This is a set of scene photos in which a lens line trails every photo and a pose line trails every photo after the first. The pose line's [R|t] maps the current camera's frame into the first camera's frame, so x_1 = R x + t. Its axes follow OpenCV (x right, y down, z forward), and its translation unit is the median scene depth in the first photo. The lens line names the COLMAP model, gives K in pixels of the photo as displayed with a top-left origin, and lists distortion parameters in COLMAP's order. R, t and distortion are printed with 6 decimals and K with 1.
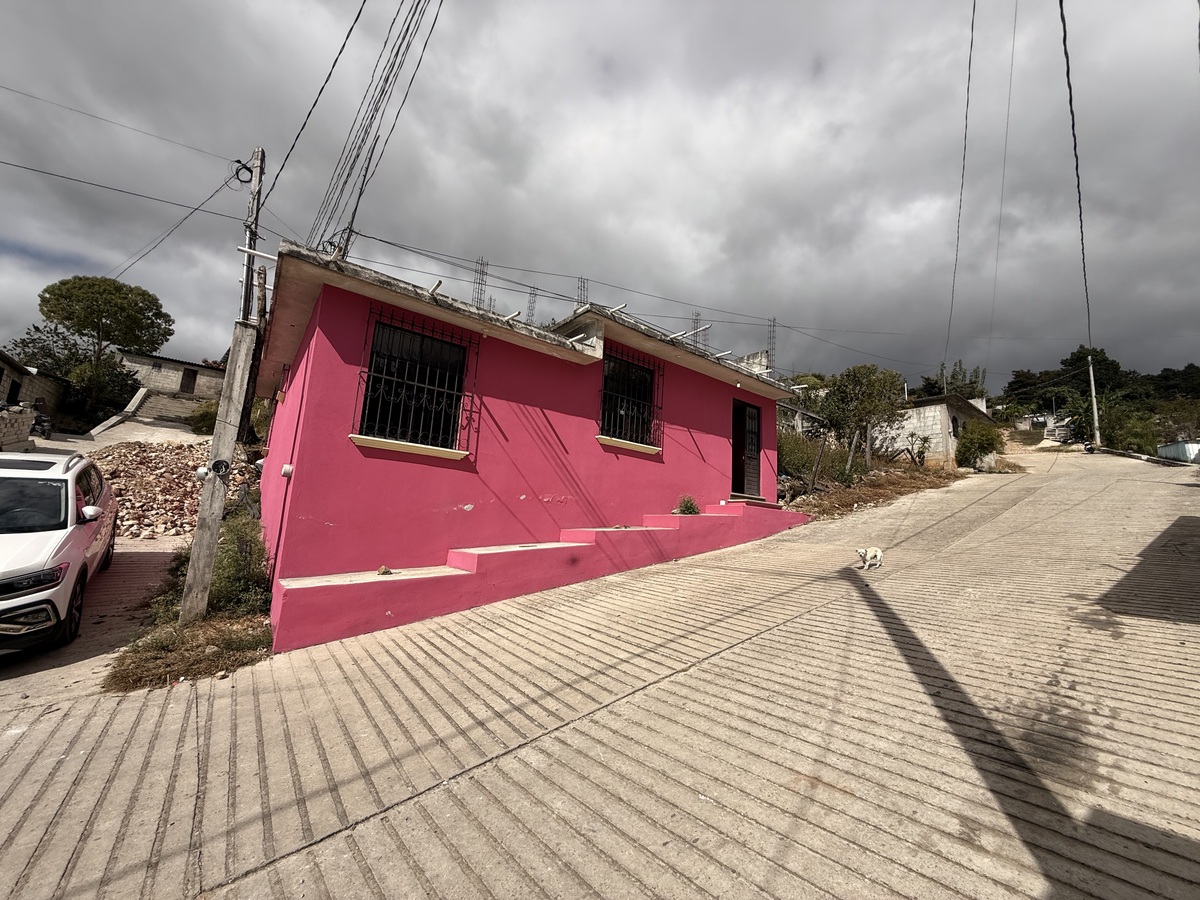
lens RADIAL K [[475.4, 0, 597.7], [0, 475.4, 447.8], [0, 0, 1]] dist [0.000983, 0.000111]
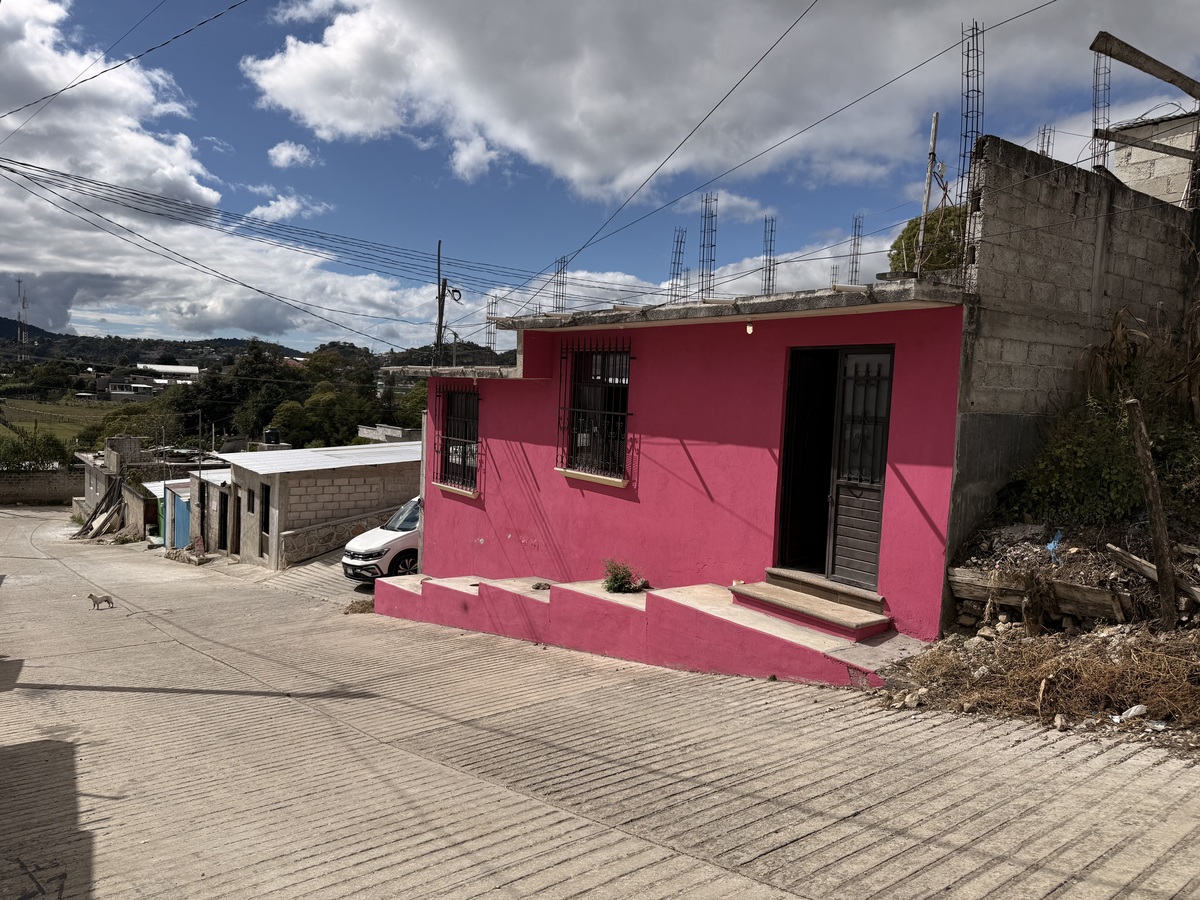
lens RADIAL K [[815.4, 0, 600.0], [0, 815.4, 450.0], [0, 0, 1]] dist [0.003908, 0.000799]
pose [[-0.019606, 0.007614, -0.999779, 1.173446], [0.123887, 0.992283, 0.005128, -0.045813], [0.992103, -0.123759, -0.020398, 0.952587]]
